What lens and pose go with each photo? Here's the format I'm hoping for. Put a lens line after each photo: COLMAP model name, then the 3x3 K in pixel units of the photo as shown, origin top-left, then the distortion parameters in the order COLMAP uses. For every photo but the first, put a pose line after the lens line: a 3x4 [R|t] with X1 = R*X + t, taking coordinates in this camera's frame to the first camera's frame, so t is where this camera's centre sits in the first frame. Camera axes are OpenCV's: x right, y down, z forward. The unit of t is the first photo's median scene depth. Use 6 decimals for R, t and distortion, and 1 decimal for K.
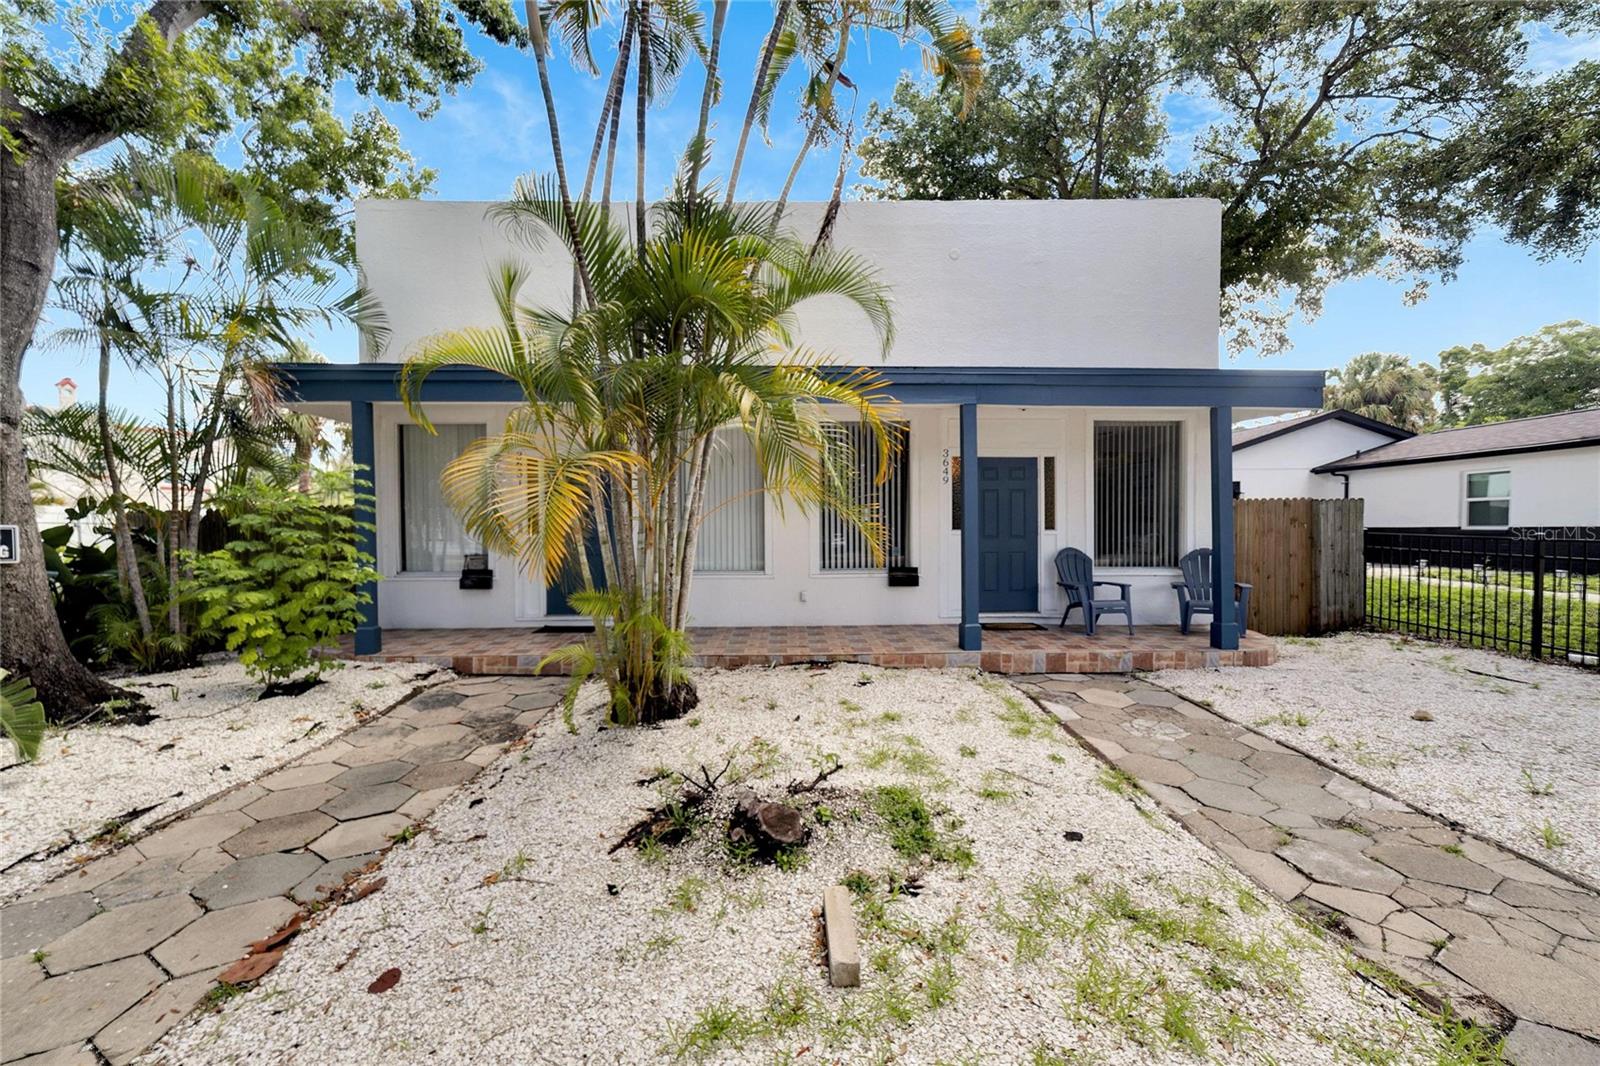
lens RADIAL K [[625.2, 0, 800.0], [0, 625.2, 533.0], [0, 0, 1]] dist [0.000323, 0.000316]
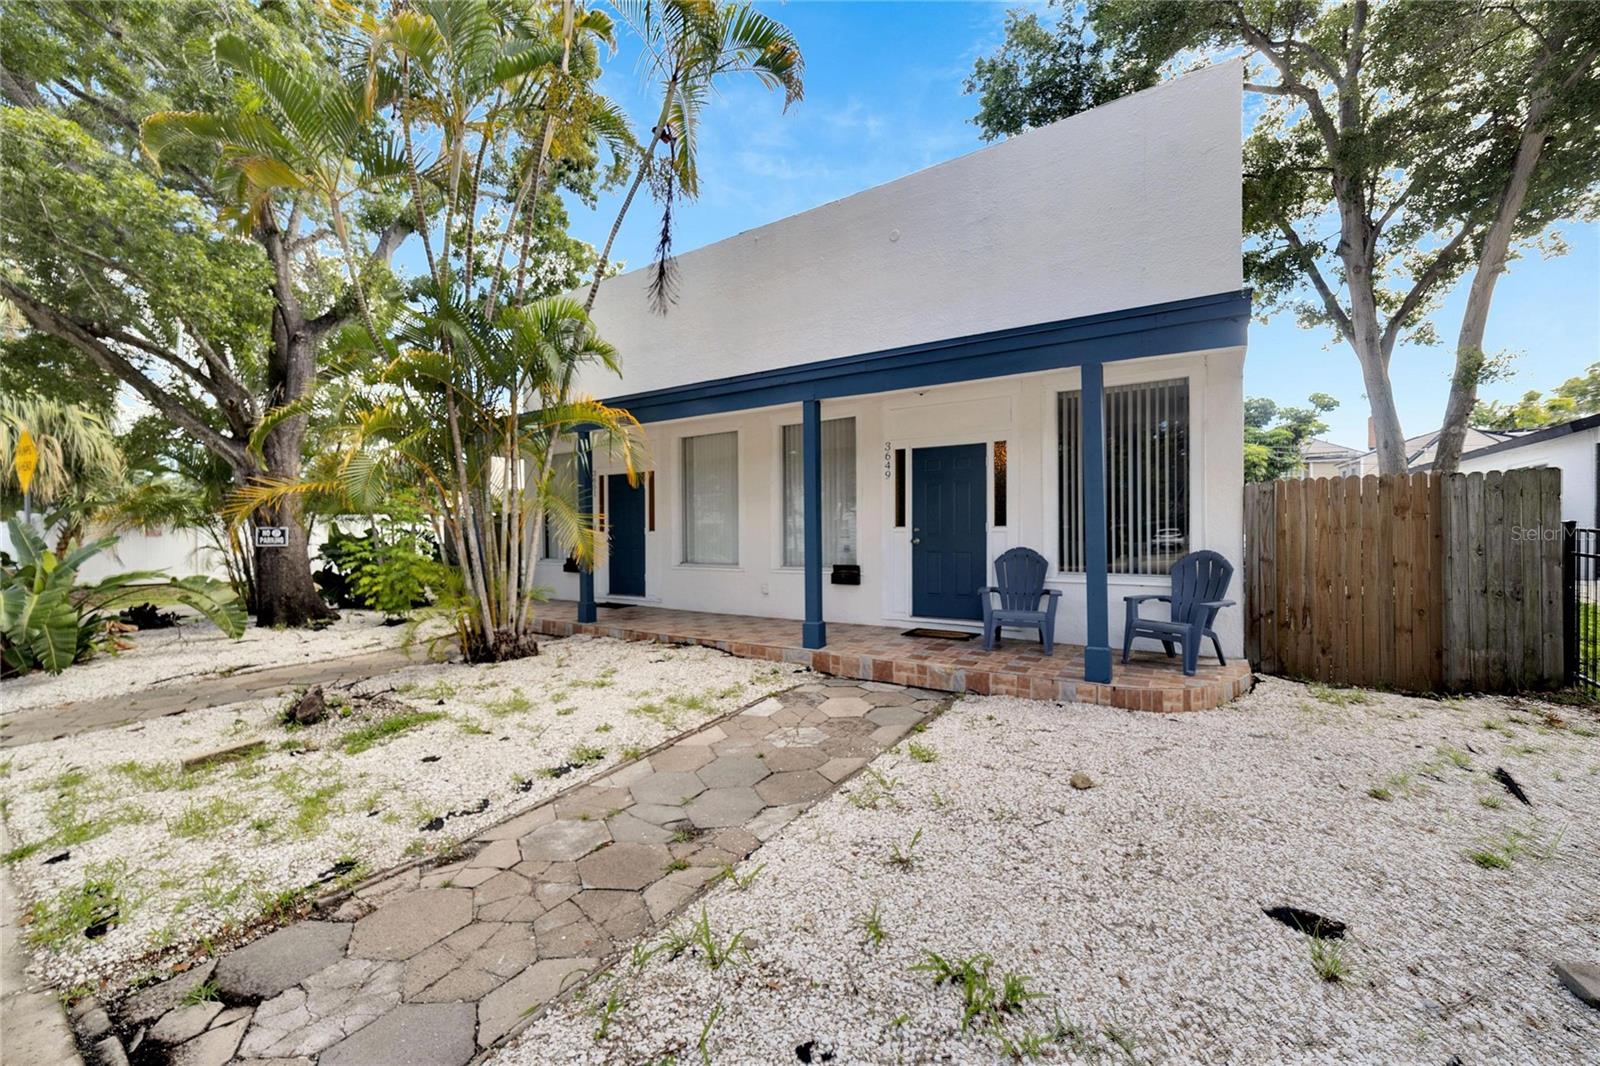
lens RADIAL K [[643.9, 0, 790.7], [0, 643.9, 520.7], [0, 0, 1]] dist [-0.000265, 0.000195]
pose [[0.818020, -0.011053, -0.575083, 0.713478], [0.001006, 0.999841, -0.017785, 0.003185], [0.575189, 0.013969, 0.817902, 0.124081]]
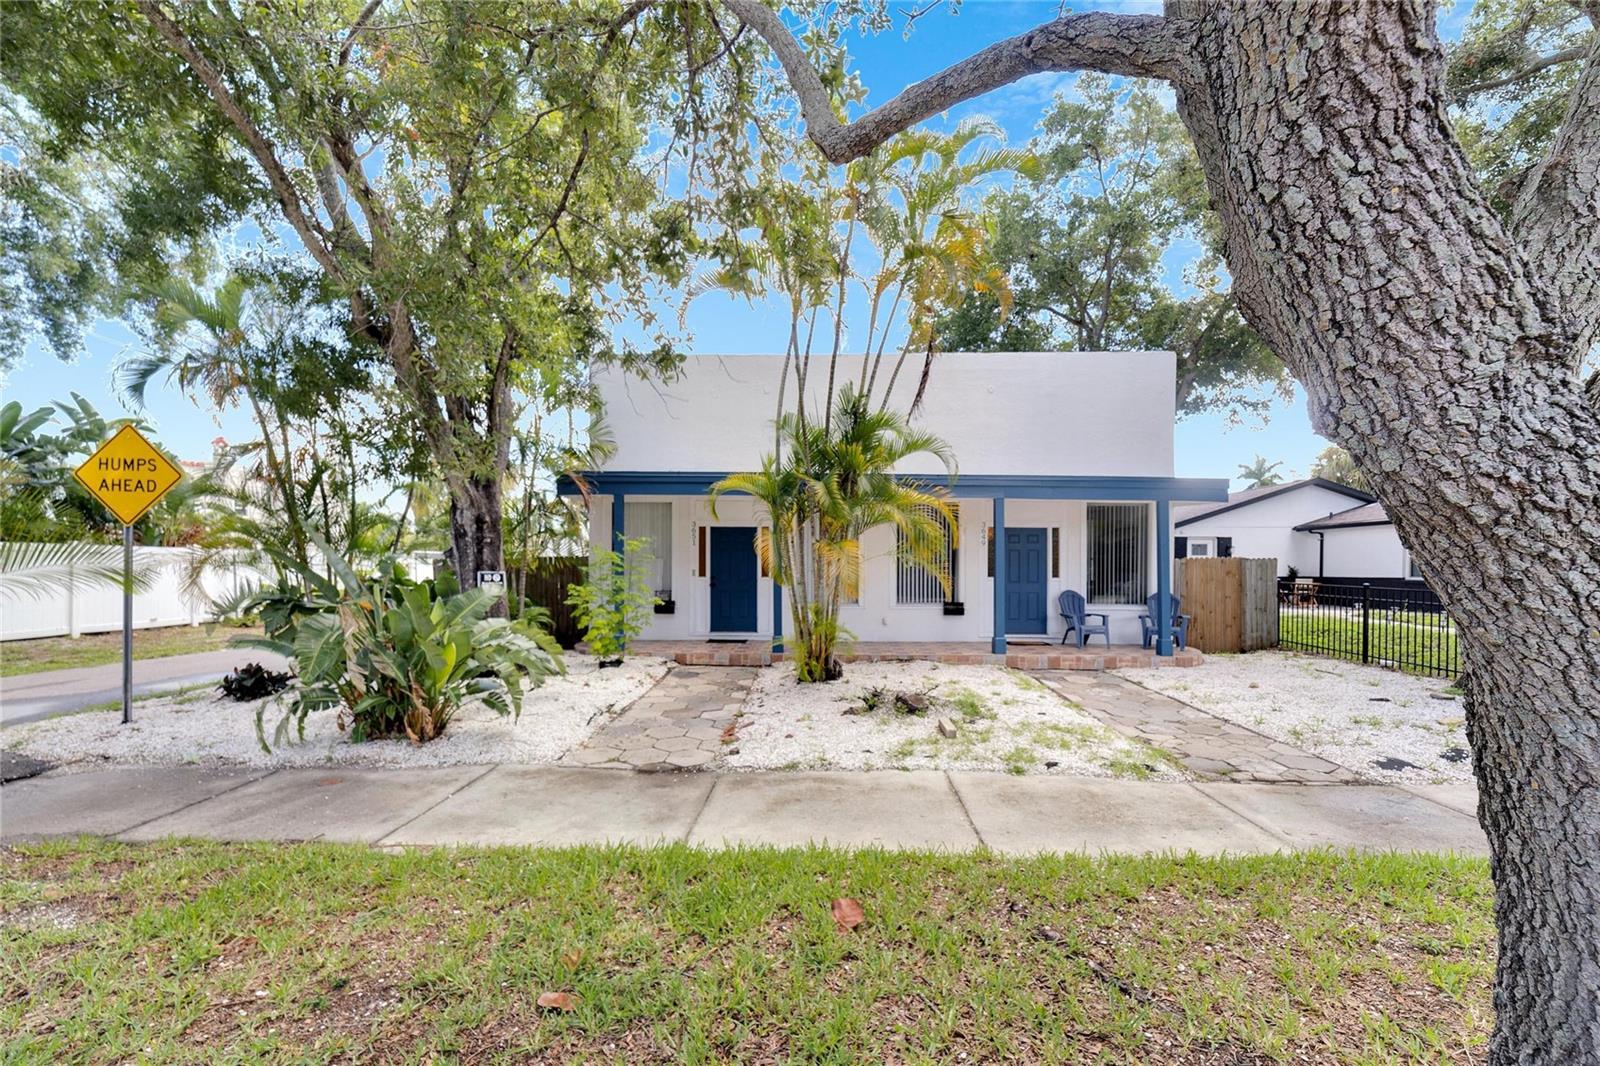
lens RADIAL K [[642.3, 0, 802.6], [0, 642.3, 566.6], [0, 0, 1]] dist [0.001019, 0.000112]
pose [[0.999207, 0.009416, -0.038694, -0.137892], [-0.009920, 0.999868, -0.012875, -0.006134], [0.038568, 0.013248, 0.999168, -0.545823]]
